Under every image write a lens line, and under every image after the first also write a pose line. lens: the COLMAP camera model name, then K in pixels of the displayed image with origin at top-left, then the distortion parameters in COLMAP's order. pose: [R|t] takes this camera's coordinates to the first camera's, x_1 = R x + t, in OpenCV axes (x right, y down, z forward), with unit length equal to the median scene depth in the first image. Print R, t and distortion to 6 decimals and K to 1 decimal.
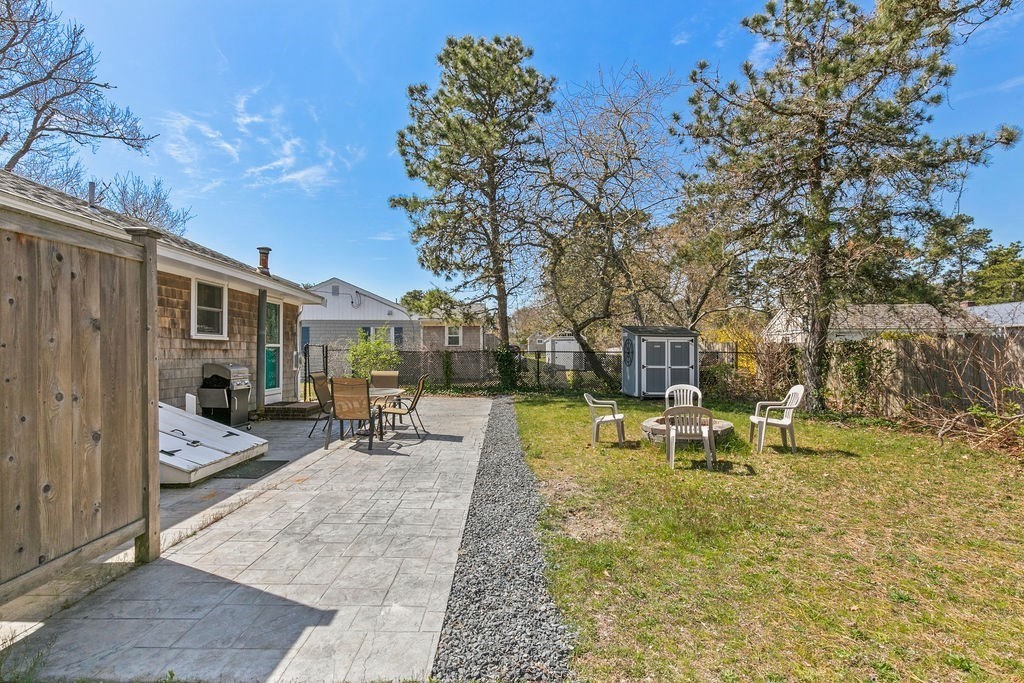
lens RADIAL K [[465.6, 0, 513.0], [0, 465.6, 352.1], [0, 0, 1]] dist [0.005761, -0.003589]
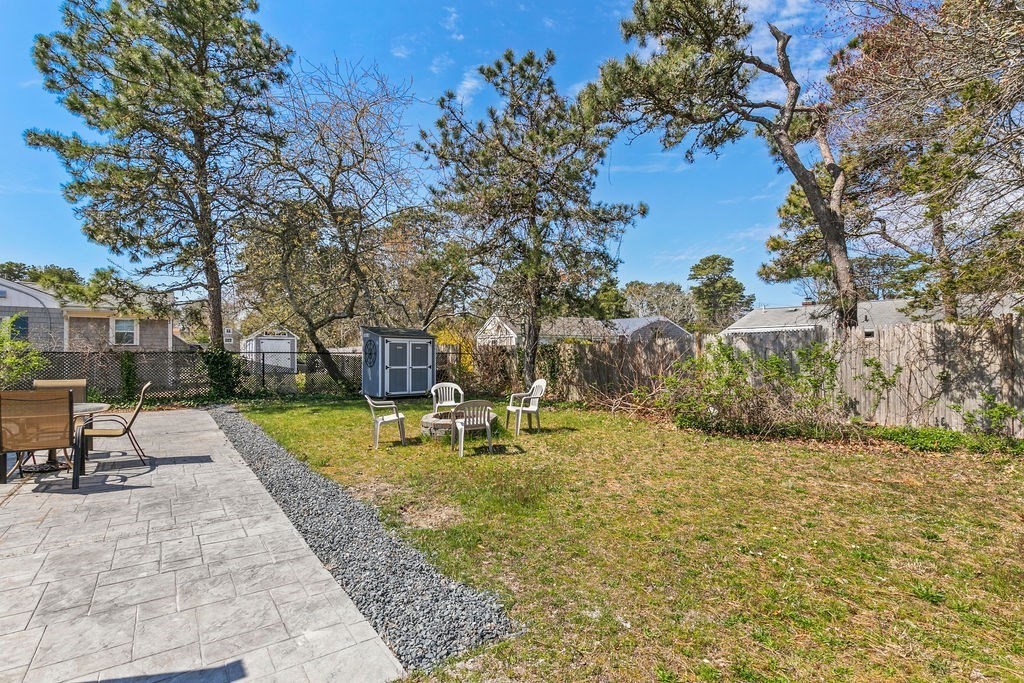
lens RADIAL K [[465.6, 0, 525.7], [0, 465.6, 348.8], [0, 0, 1]] dist [0.005761, -0.003589]
pose [[0.805630, 0.004908, 0.592398, -0.131128], [0.000391, 0.999961, -0.008816, 0.000112], [-0.592418, 0.007334, 0.805597, 0.004267]]
